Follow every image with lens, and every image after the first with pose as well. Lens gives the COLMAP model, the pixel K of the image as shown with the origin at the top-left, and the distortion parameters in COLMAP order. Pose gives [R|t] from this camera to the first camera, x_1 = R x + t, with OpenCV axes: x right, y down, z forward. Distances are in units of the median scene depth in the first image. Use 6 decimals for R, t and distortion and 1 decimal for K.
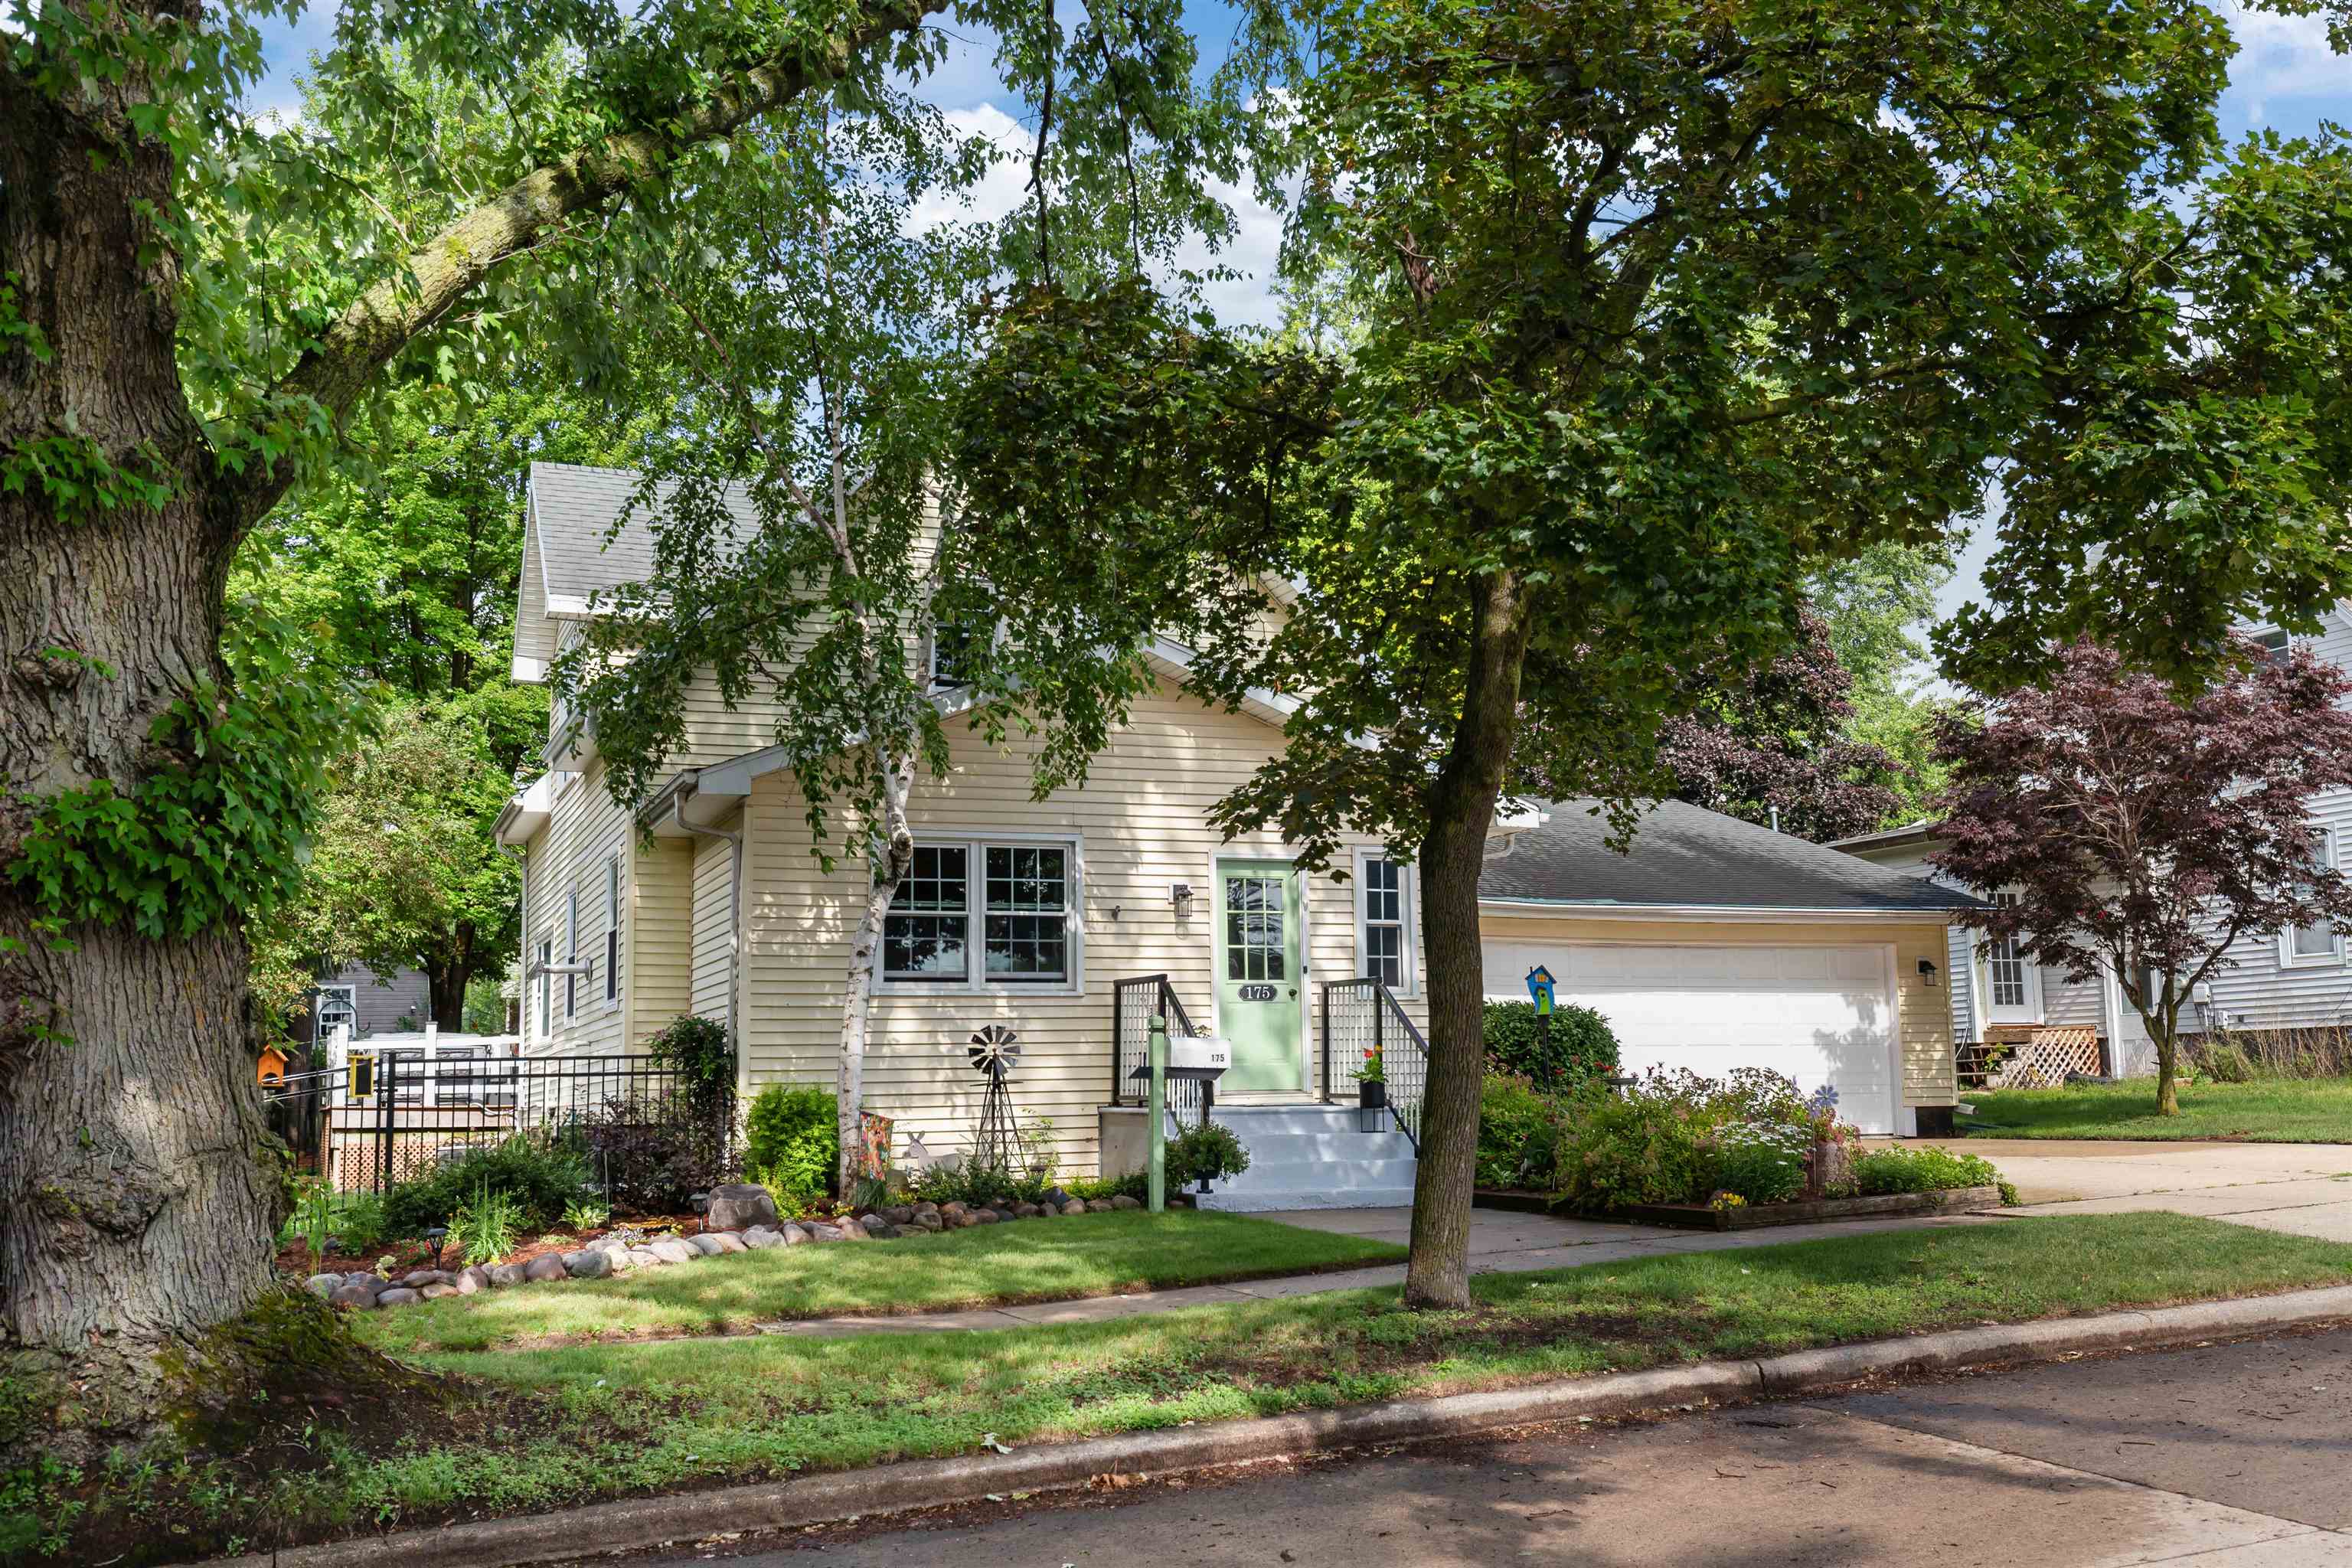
lens RADIAL K [[2239.0, 0, 1146.3], [0, 2239.0, 779.9], [0, 0, 1]] dist [-0.003563, -0.003163]
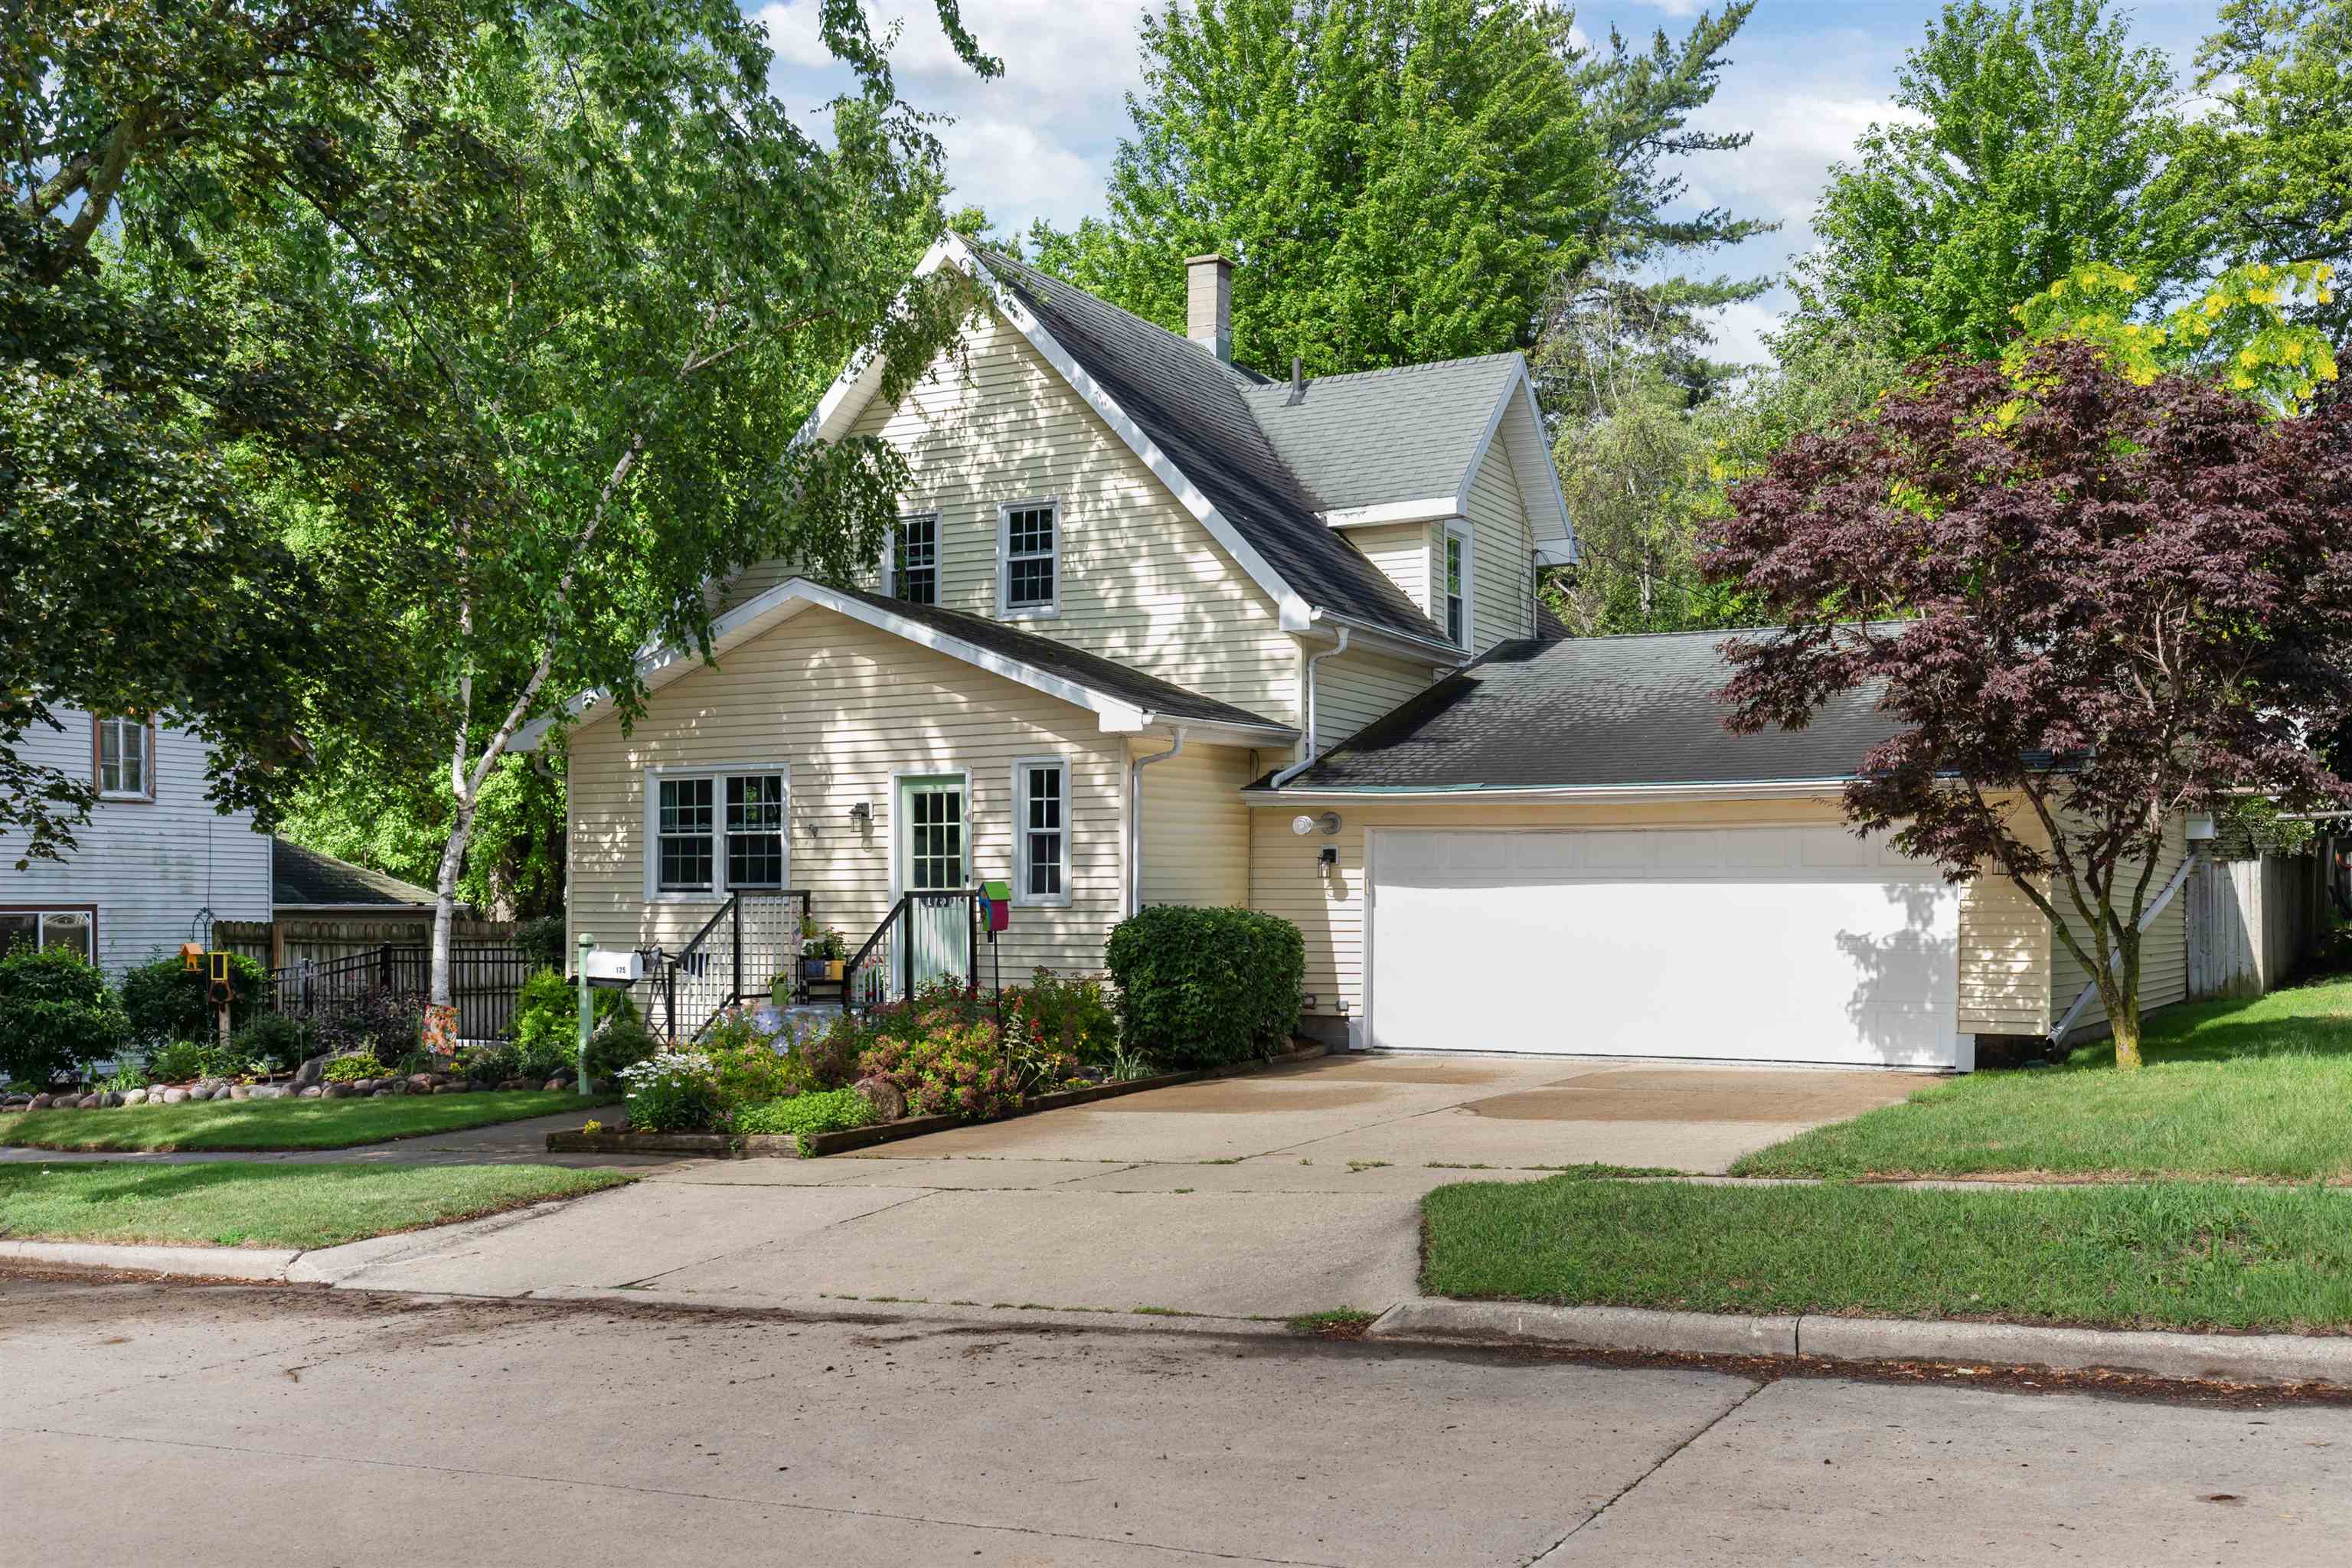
lens RADIAL K [[2335.7, 0, 1180.0], [0, 2335.7, 894.7], [0, 0, 1]] dist [0.004448, 0.011029]
pose [[0.647194, 0.012636, -0.762220, 1.009036], [0.097334, 0.990309, 0.099063, -0.007097], [0.756086, -0.138303, 0.639693, 0.384135]]
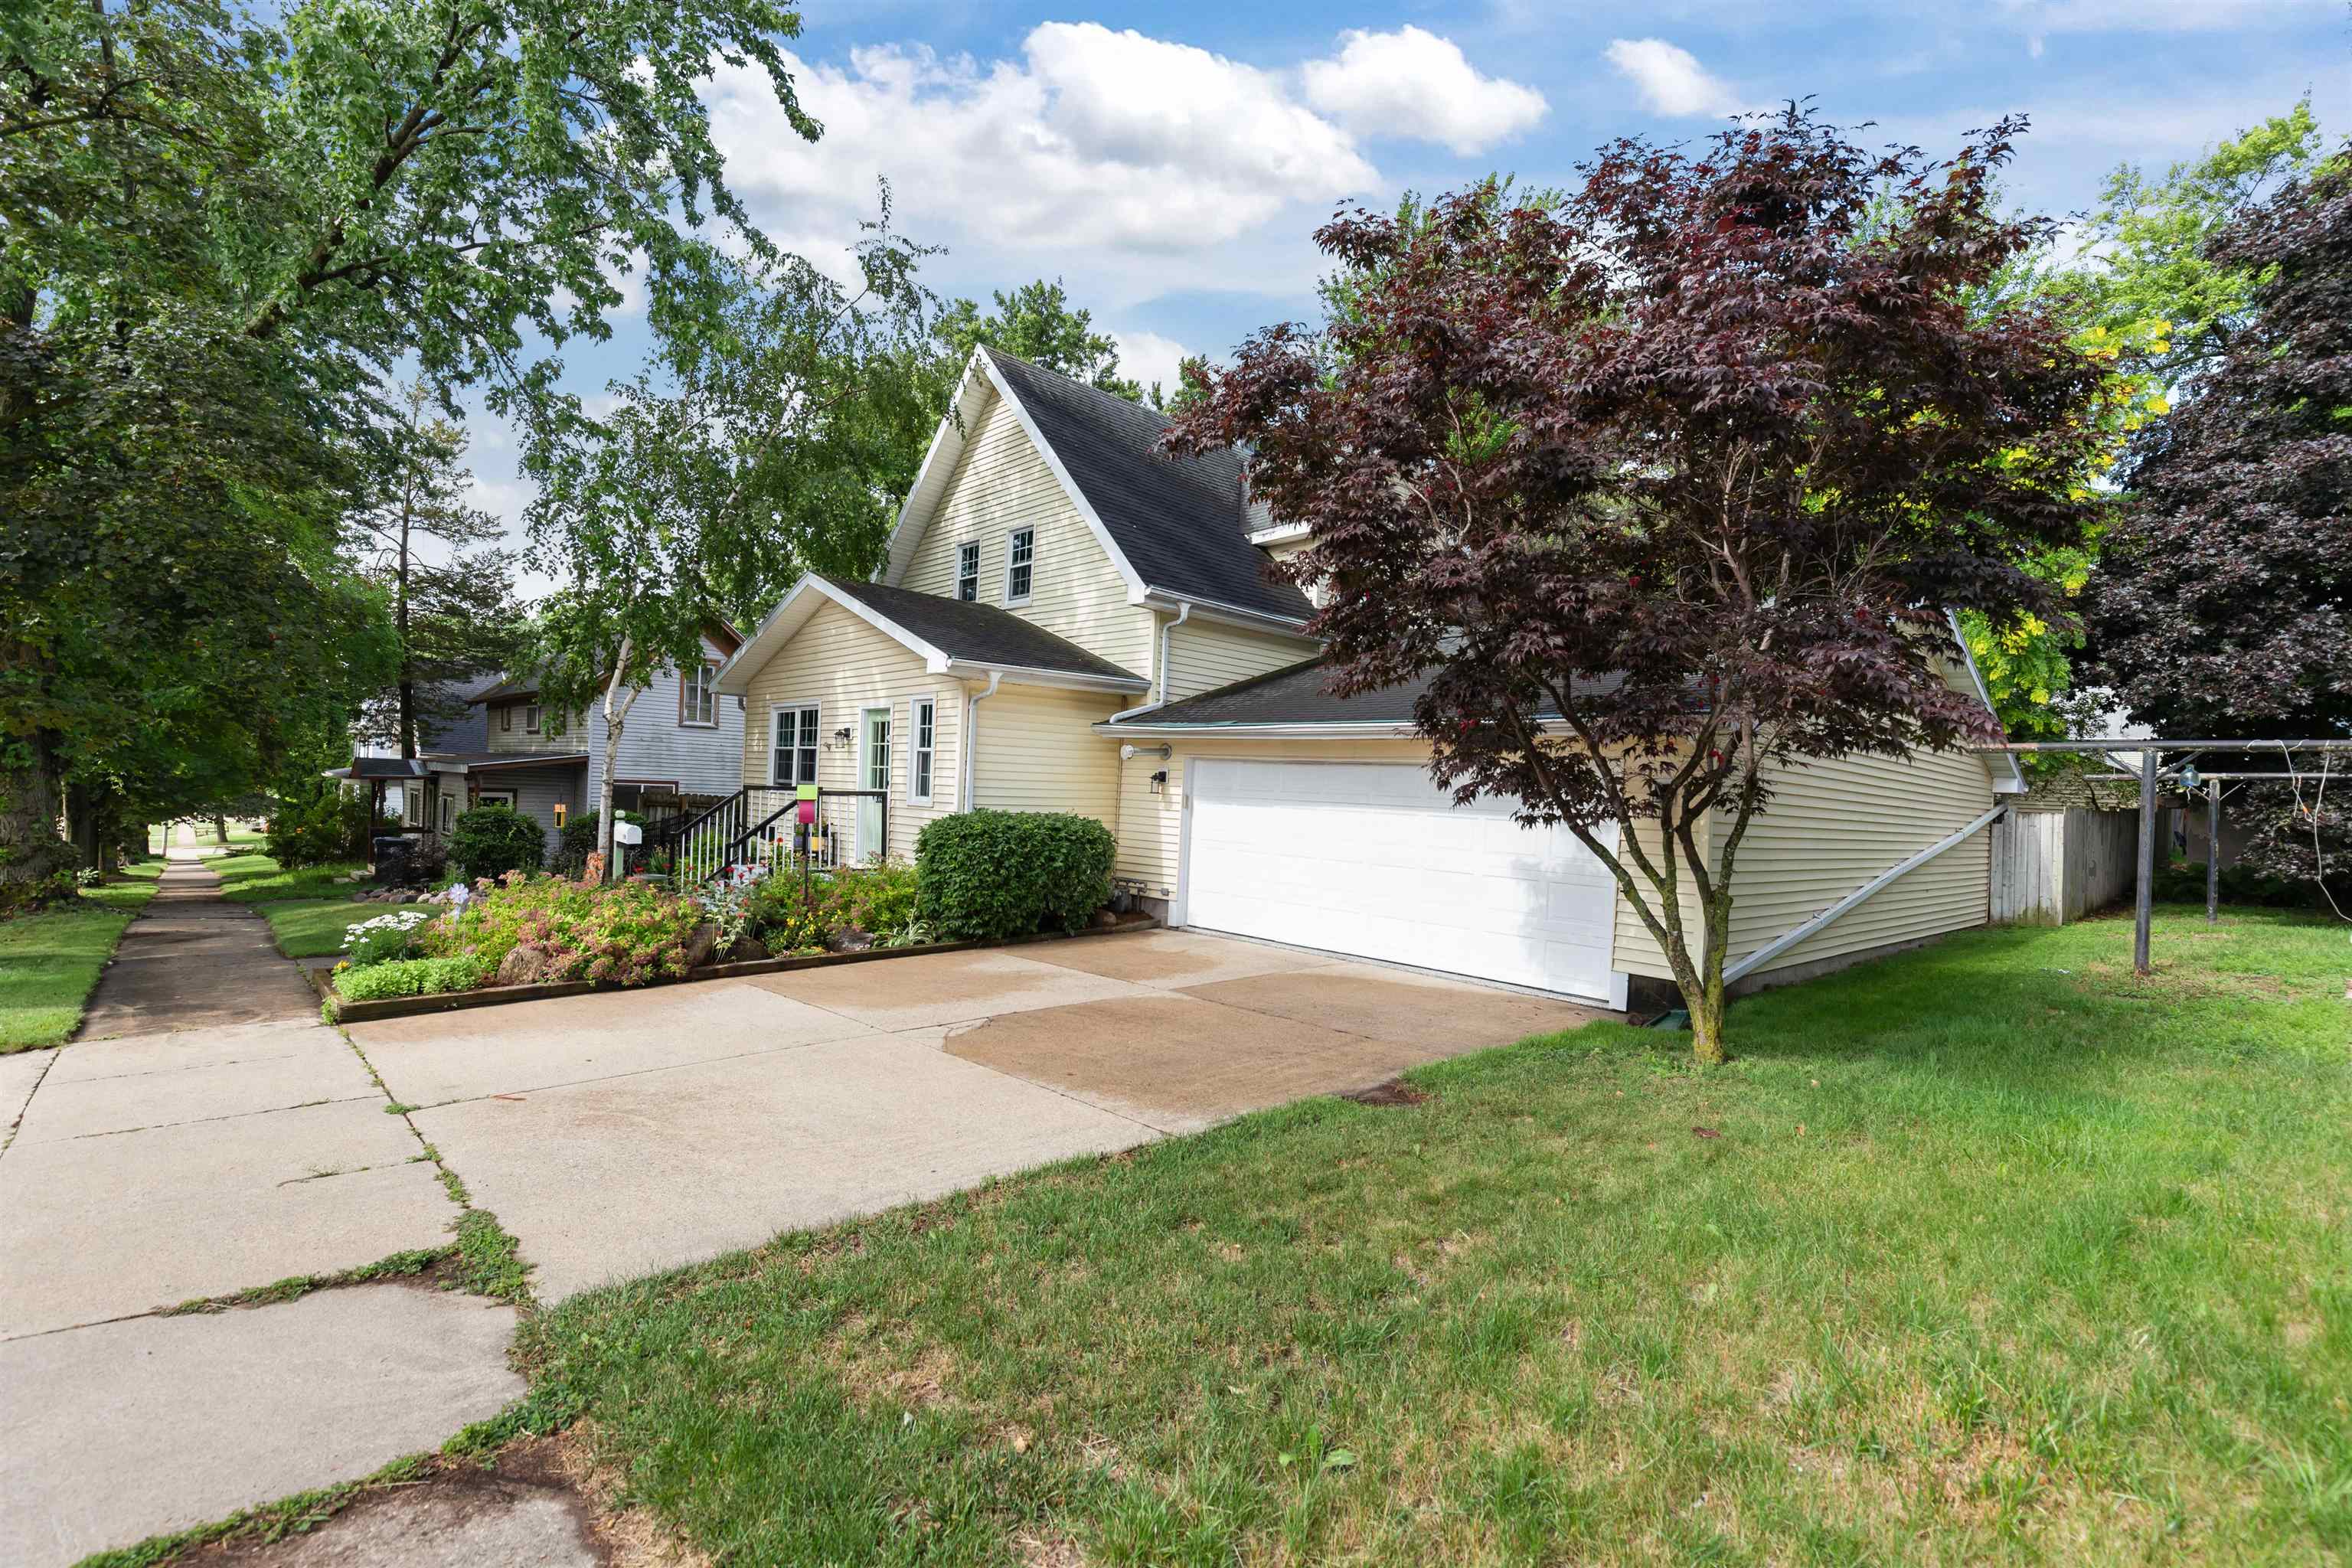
lens RADIAL K [[1050.5, 0, 1176.0], [0, 1050.5, 784.0], [0, 0, 1]] dist [0.001740, -0.000242]
pose [[0.367949, 0.026332, -0.929473, 0.805961], [0.081974, 0.994788, 0.060633, 0.061531], [0.926225, -0.098503, 0.363873, 0.957545]]
